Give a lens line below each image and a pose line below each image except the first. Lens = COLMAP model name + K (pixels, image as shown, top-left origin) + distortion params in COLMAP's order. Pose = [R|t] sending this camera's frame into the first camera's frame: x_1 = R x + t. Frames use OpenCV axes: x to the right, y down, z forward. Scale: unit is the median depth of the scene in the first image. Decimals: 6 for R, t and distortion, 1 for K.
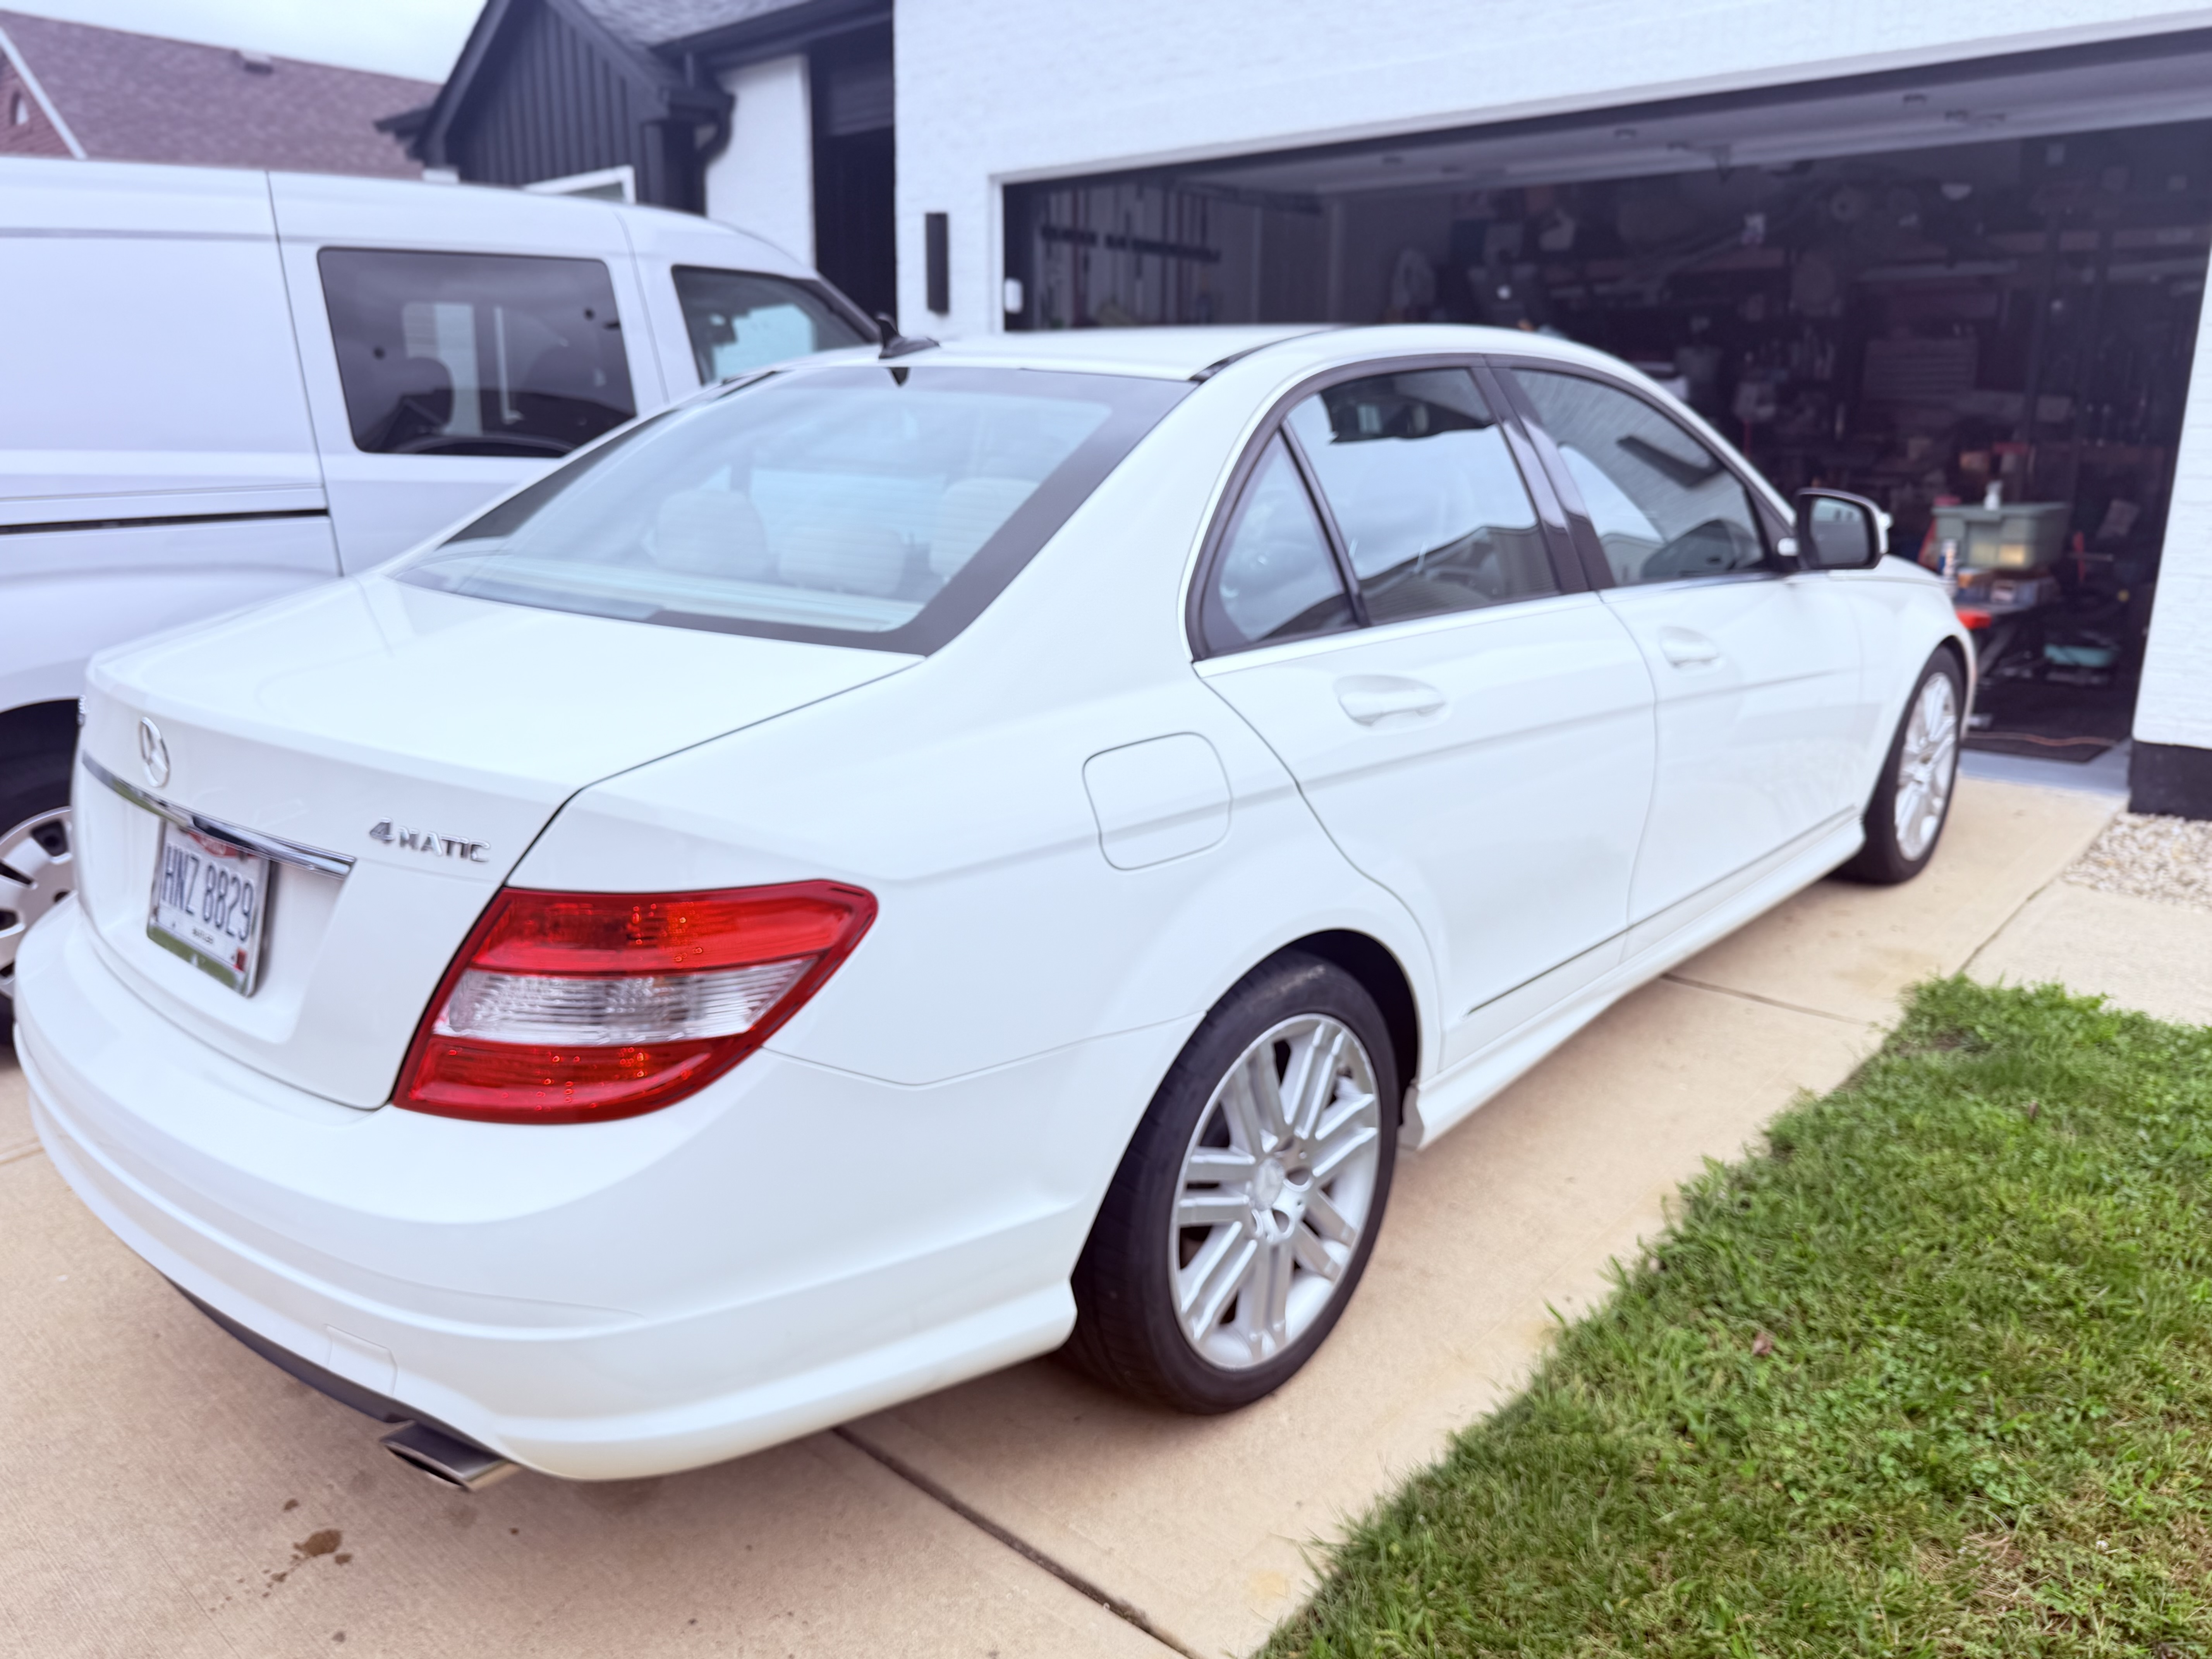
lens RADIAL K [[1613.5, 0, 1106.0], [0, 1613.5, 829.5], [0, 0, 1]] dist [-0.010254, -0.001095]
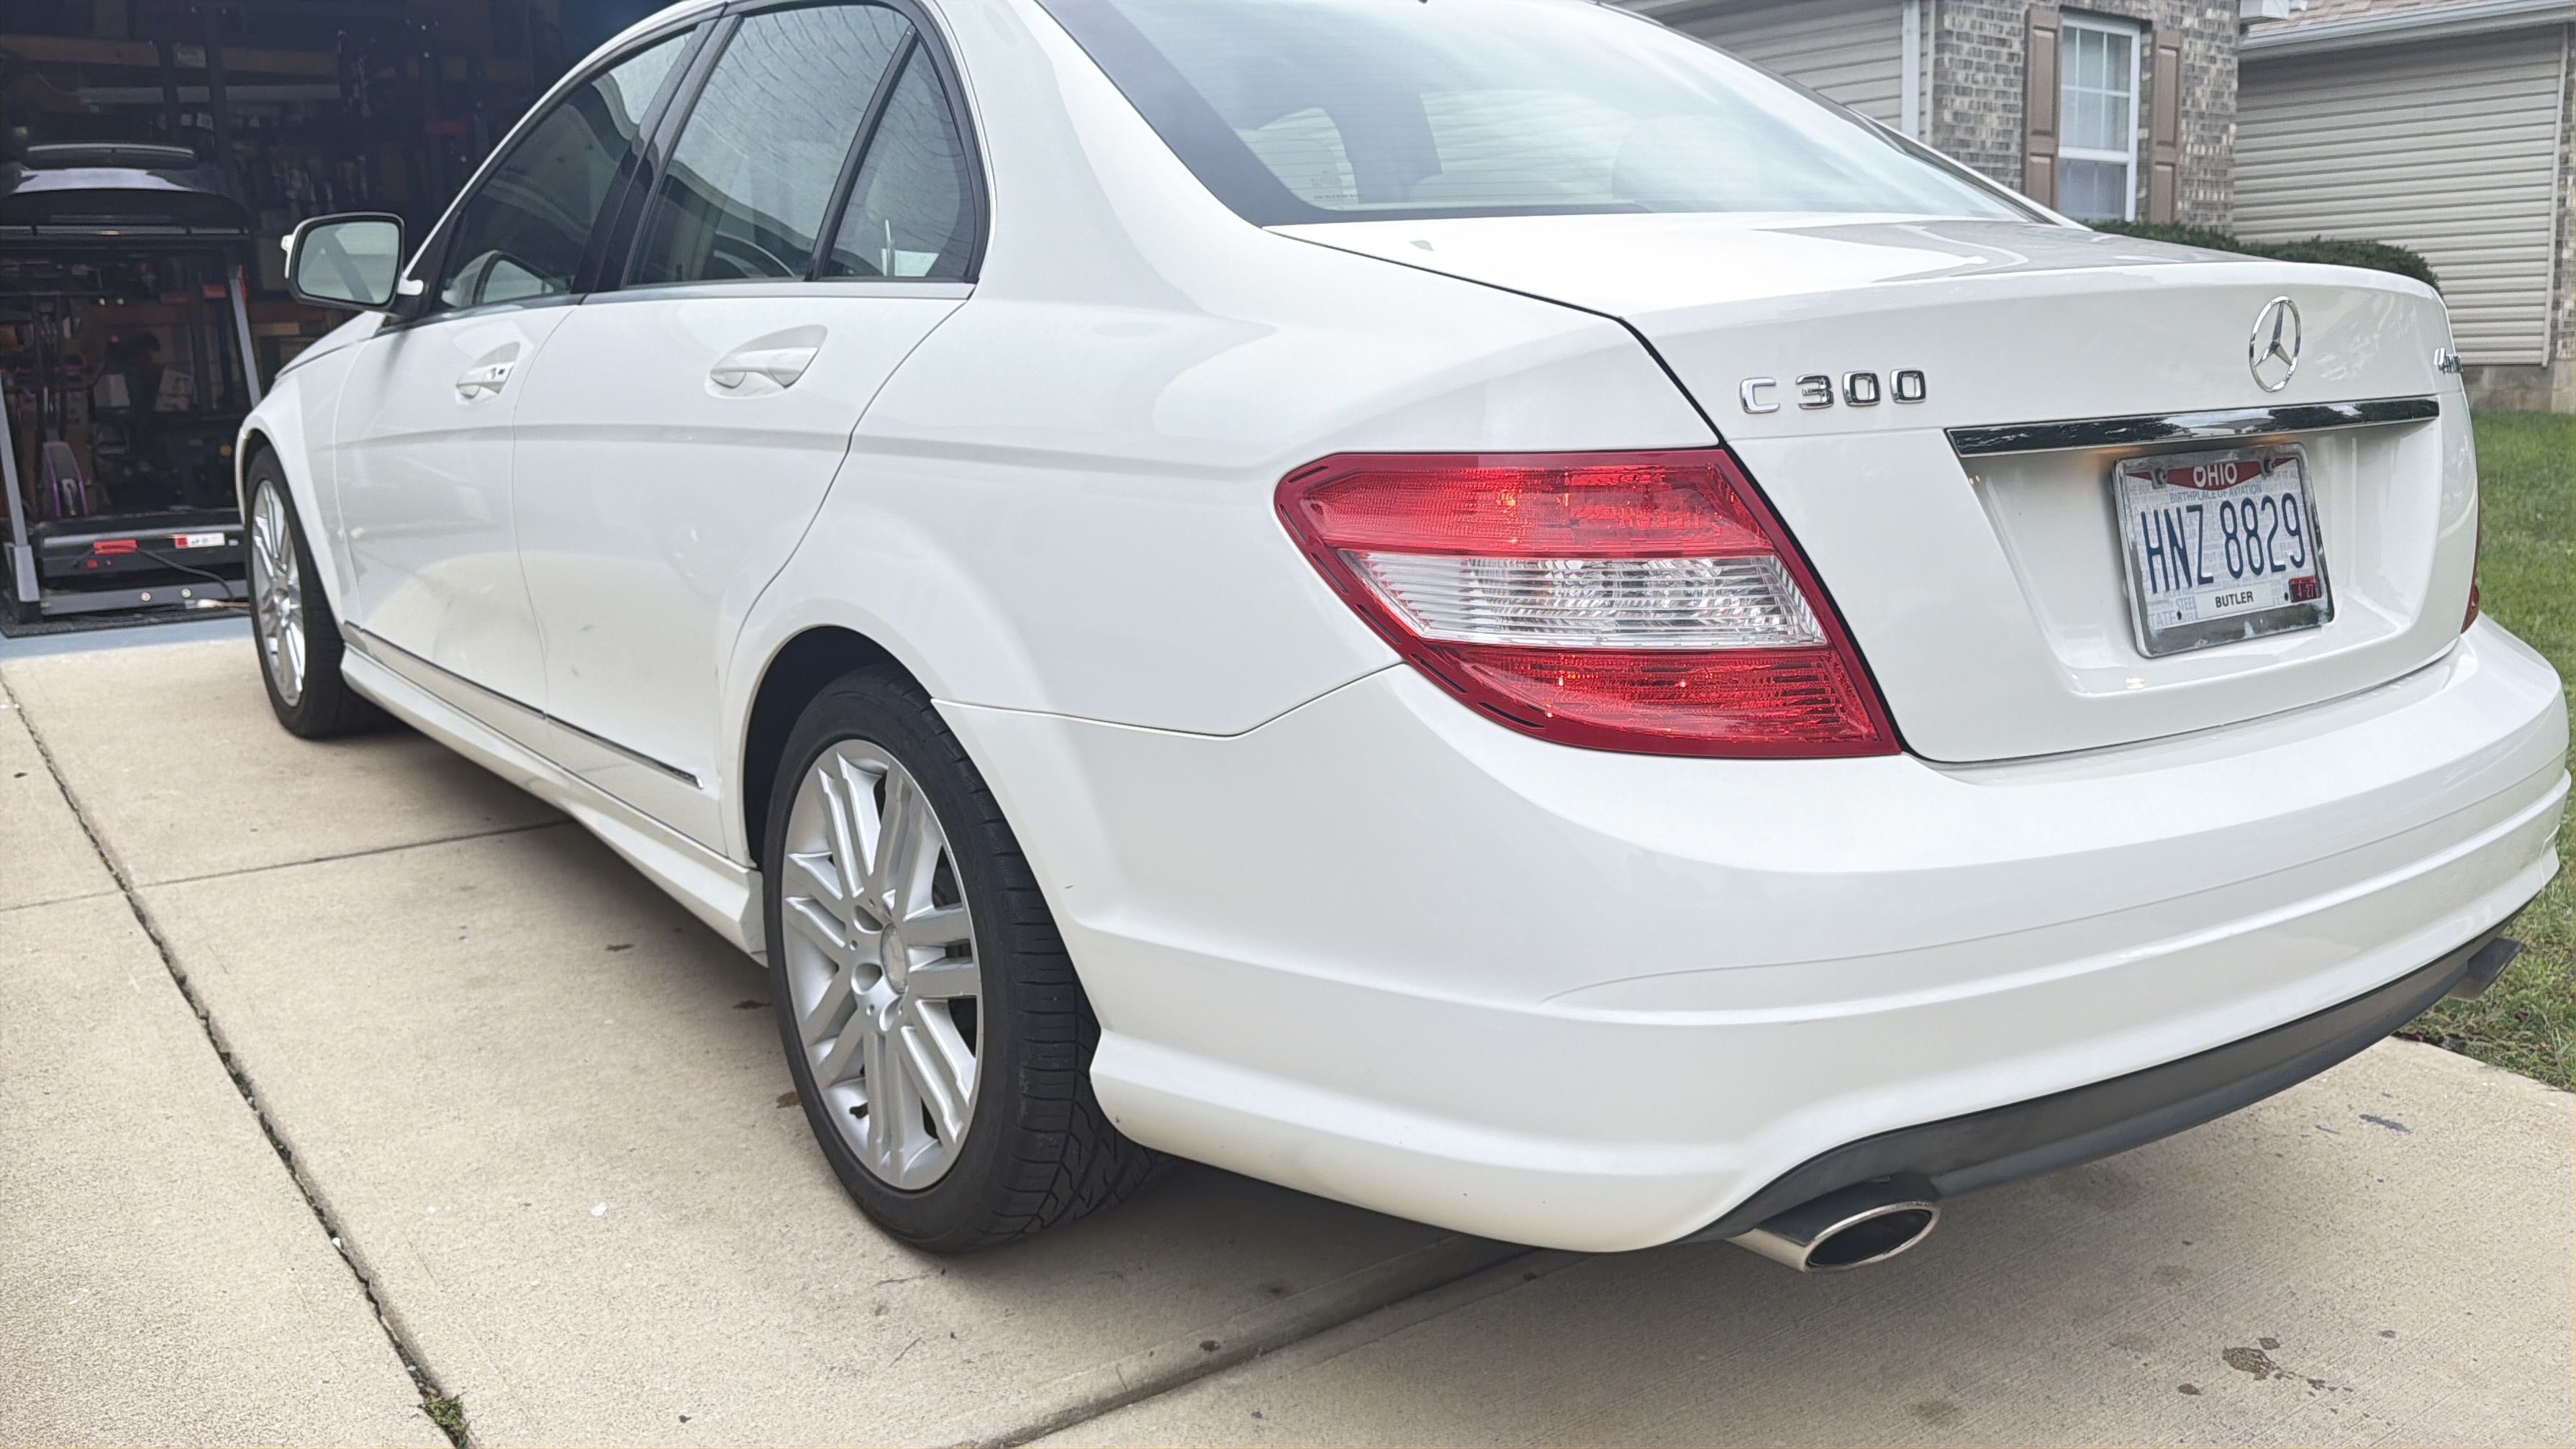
lens RADIAL K [[2006.1, 0, 1286.7], [0, 2006.1, 671.9], [0, 0, 1]] dist [-0.007647, -0.004176]
pose [[0.215999, -0.177953, 0.960040, -1.577578], [0.261440, 0.957889, 0.118733, -0.129625], [-0.940741, 0.225346, 0.253427, 1.196656]]
